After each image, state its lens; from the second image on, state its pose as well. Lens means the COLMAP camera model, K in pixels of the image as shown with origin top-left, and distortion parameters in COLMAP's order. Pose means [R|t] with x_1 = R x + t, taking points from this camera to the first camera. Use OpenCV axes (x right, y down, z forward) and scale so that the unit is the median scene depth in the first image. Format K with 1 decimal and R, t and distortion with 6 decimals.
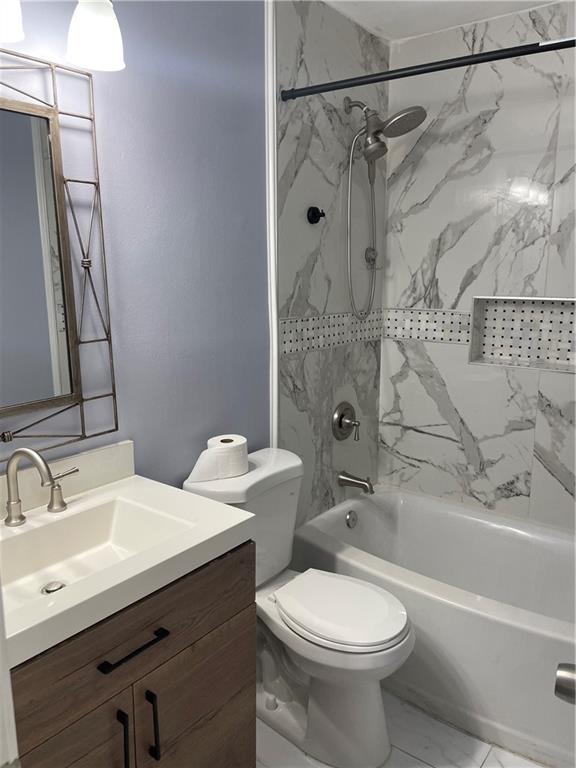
lens RADIAL K [[581.7, 0, 286.1], [0, 581.7, 392.0], [0, 0, 1]] dist [0.095377, -0.116018]
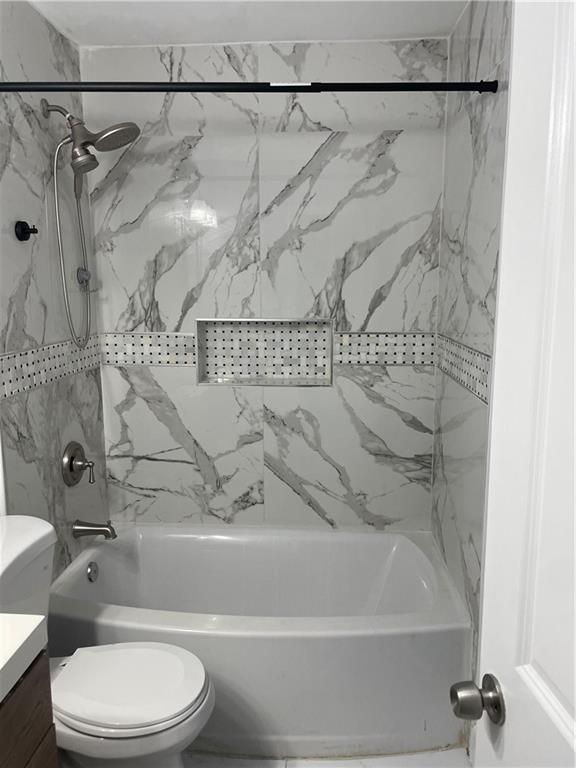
lens RADIAL K [[581.7, 0, 287.8], [0, 581.7, 388.6], [0, 0, 1]] dist [0.095377, -0.116018]
pose [[0.836262, -0.101706, 0.538816, -0.103233], [0.113533, 0.993470, 0.011319, -0.038044], [-0.536448, 0.051708, 0.842348, 0.080842]]
